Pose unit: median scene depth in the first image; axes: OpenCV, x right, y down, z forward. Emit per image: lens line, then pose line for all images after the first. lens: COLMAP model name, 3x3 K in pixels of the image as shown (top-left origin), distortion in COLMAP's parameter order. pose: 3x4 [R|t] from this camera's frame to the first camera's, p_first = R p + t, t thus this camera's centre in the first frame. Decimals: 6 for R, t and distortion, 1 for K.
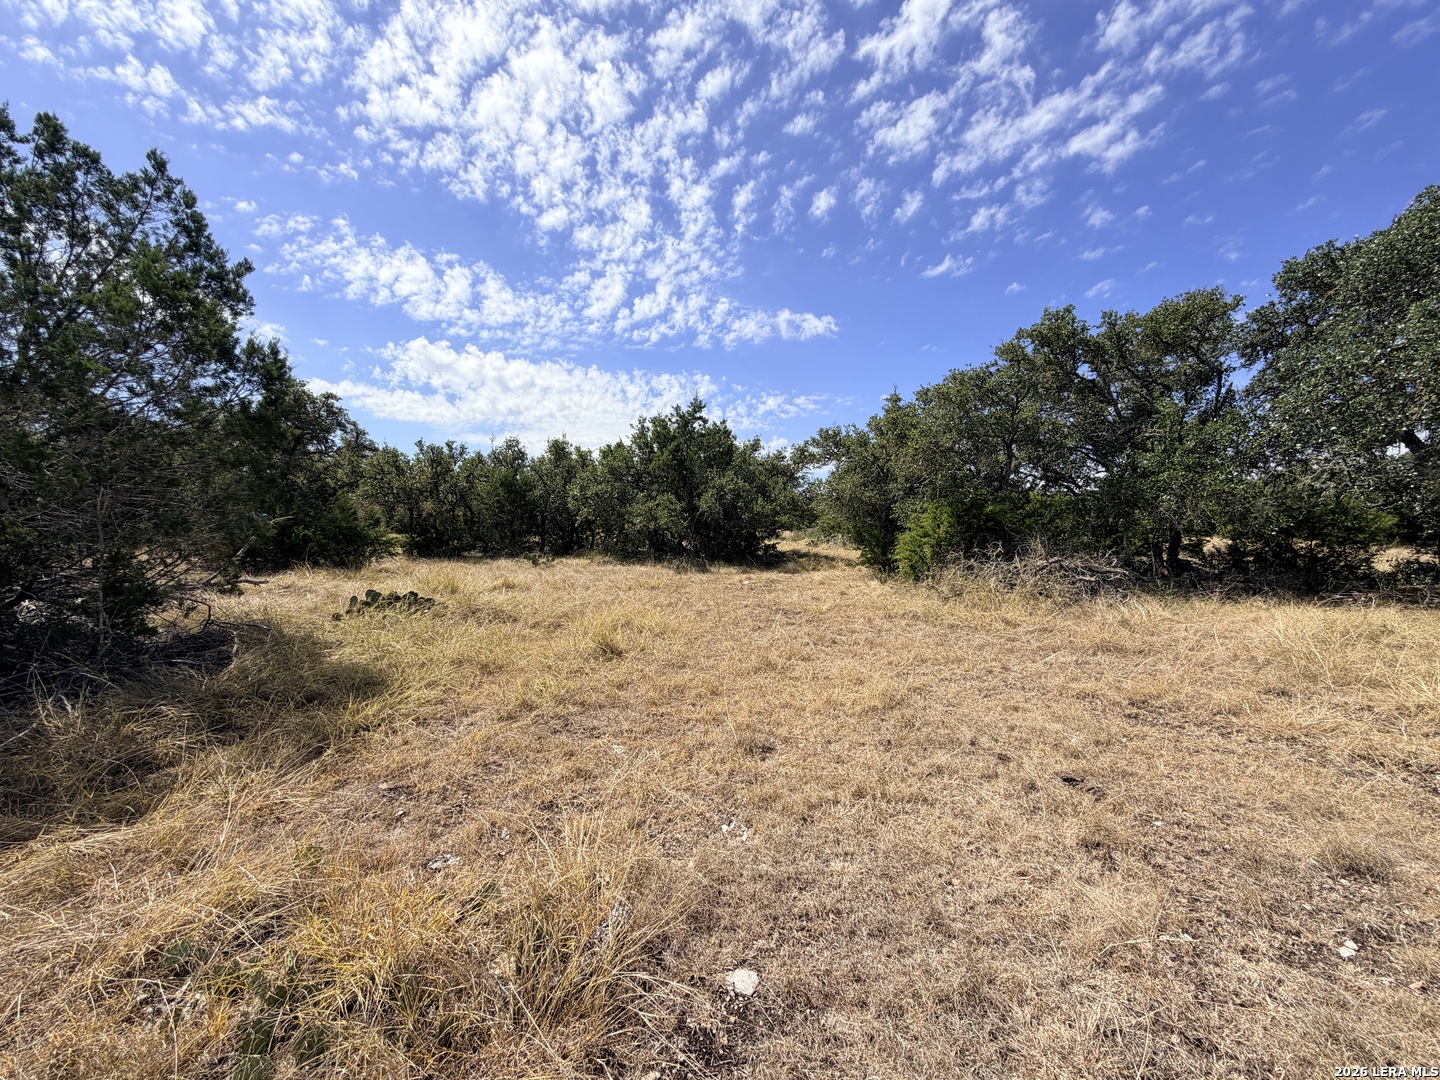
lens RADIAL K [[574.1, 0, 713.0], [0, 574.1, 552.6], [0, 0, 1]] dist [0.004548, -0.000137]
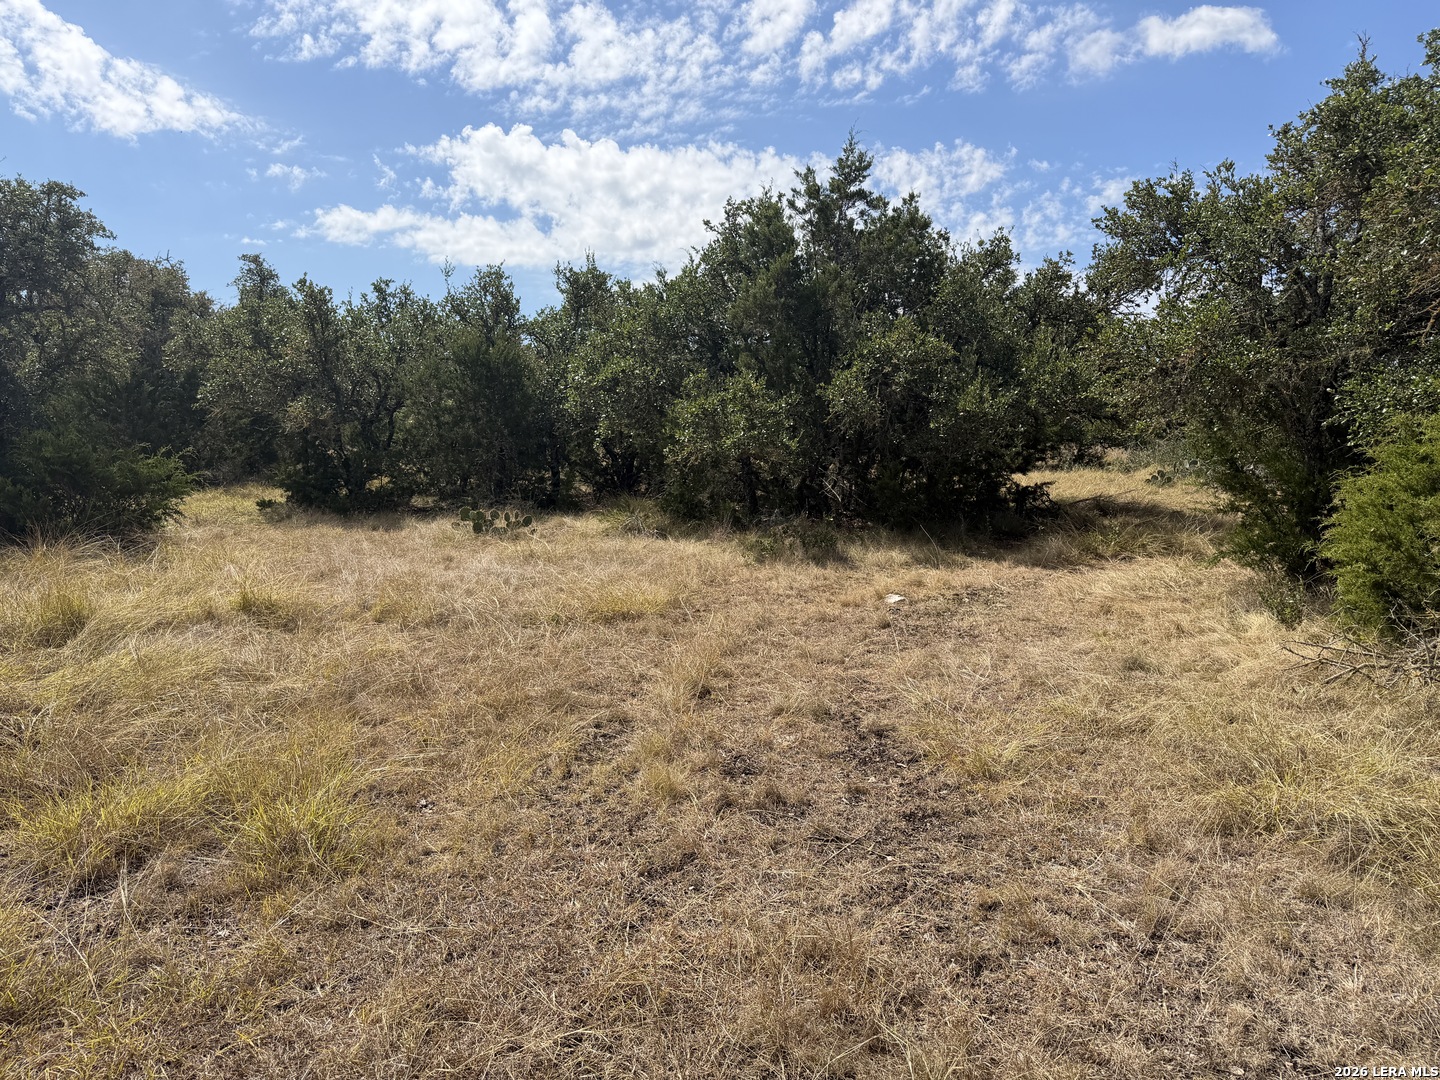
lens RADIAL K [[1044.8, 0, 721.3], [0, 1044.8, 492.3], [0, 0, 1]] dist [0.038672, -0.043983]
pose [[0.968382, 0.001954, -0.249466, 0.064363], [0.000443, 0.999954, 0.009551, -0.015511], [0.249473, -0.009359, 0.968337, 0.177954]]
